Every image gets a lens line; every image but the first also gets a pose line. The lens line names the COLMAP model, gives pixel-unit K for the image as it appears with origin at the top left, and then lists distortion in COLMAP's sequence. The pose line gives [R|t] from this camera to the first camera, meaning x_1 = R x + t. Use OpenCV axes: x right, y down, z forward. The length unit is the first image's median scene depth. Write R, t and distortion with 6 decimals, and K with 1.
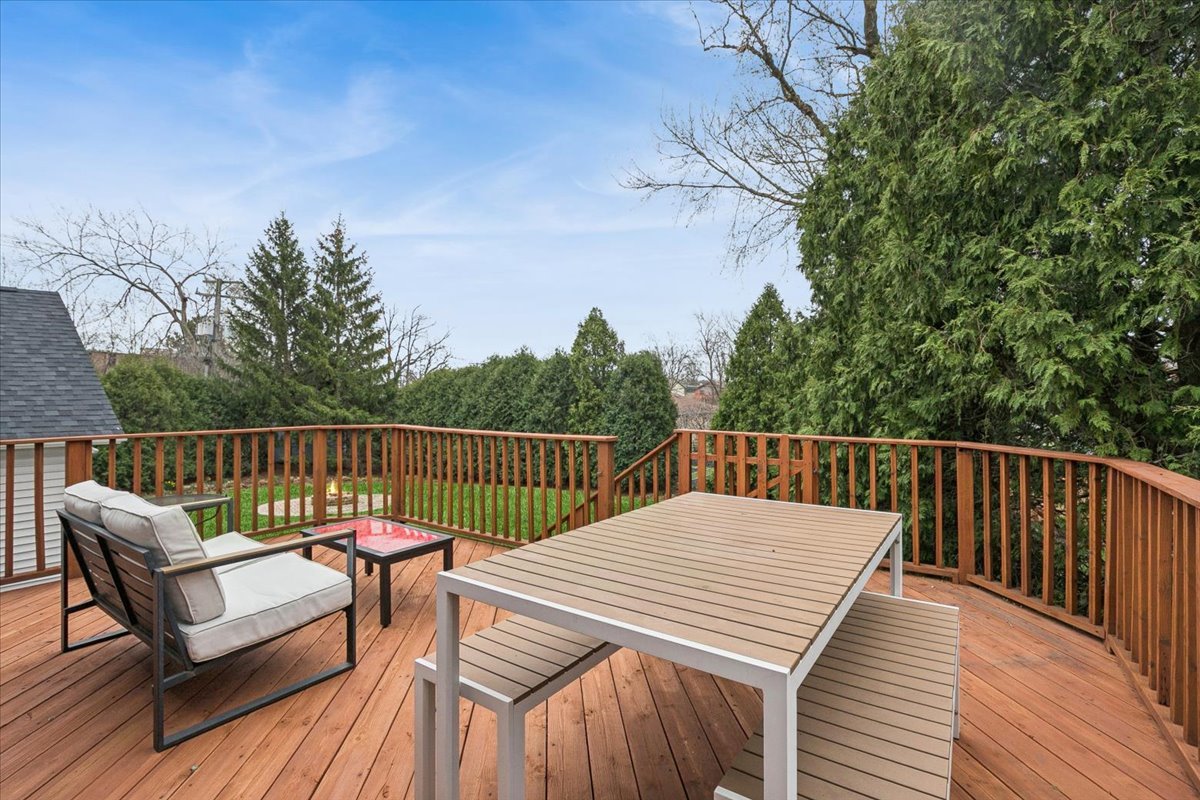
lens RADIAL K [[549.5, 0, 587.8], [0, 549.5, 387.8], [0, 0, 1]] dist [-0.021794, 0.003191]
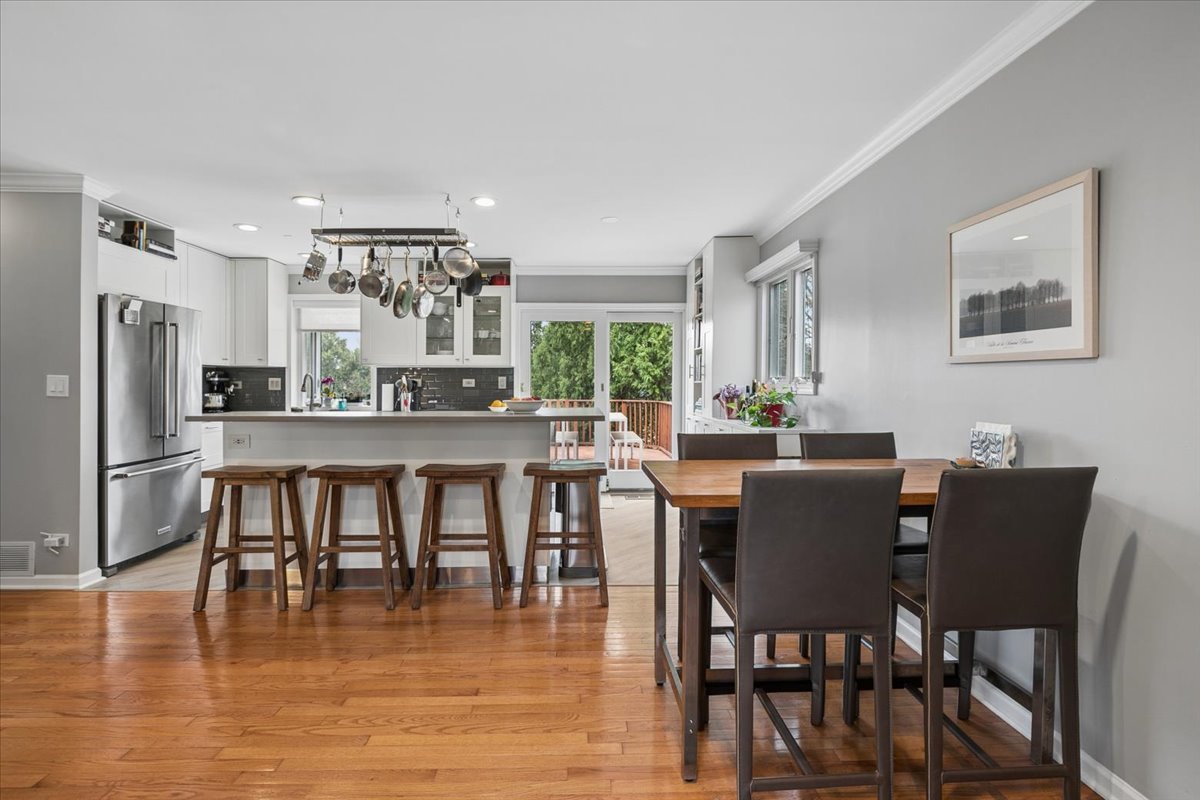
lens RADIAL K [[549.5, 0, 592.6], [0, 549.5, 379.0], [0, 0, 1]] dist [-0.021794, 0.003191]
pose [[0.803320, 0.003189, 0.595539, -0.195405], [-0.005255, 0.999985, 0.001733, -0.003369], [-0.595525, -0.004522, 0.803324, -0.208276]]
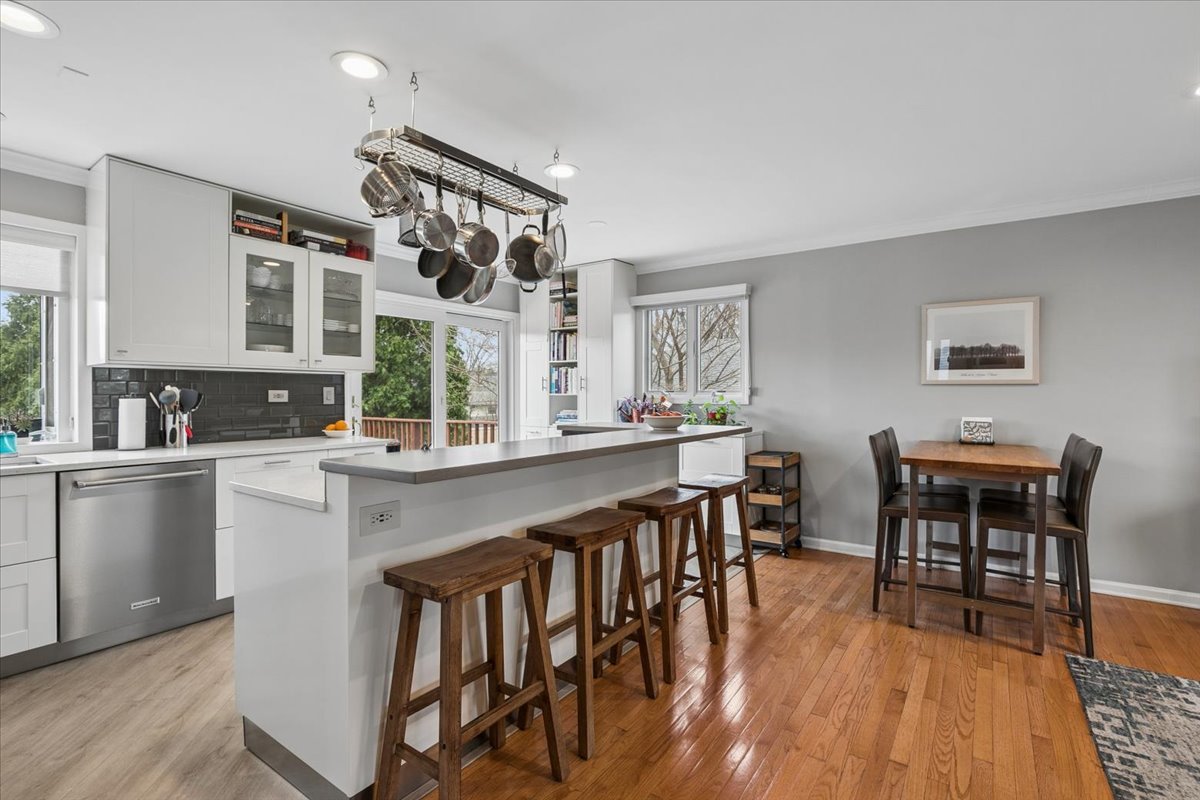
lens RADIAL K [[549.5, 0, 599.1], [0, 549.5, 391.8], [0, 0, 1]] dist [-0.021794, 0.003191]
pose [[0.014959, 0.003847, 0.999881, -0.250820], [-0.009953, 0.999944, -0.003698, -0.002563], [-0.999839, -0.009896, 0.014997, -0.076633]]
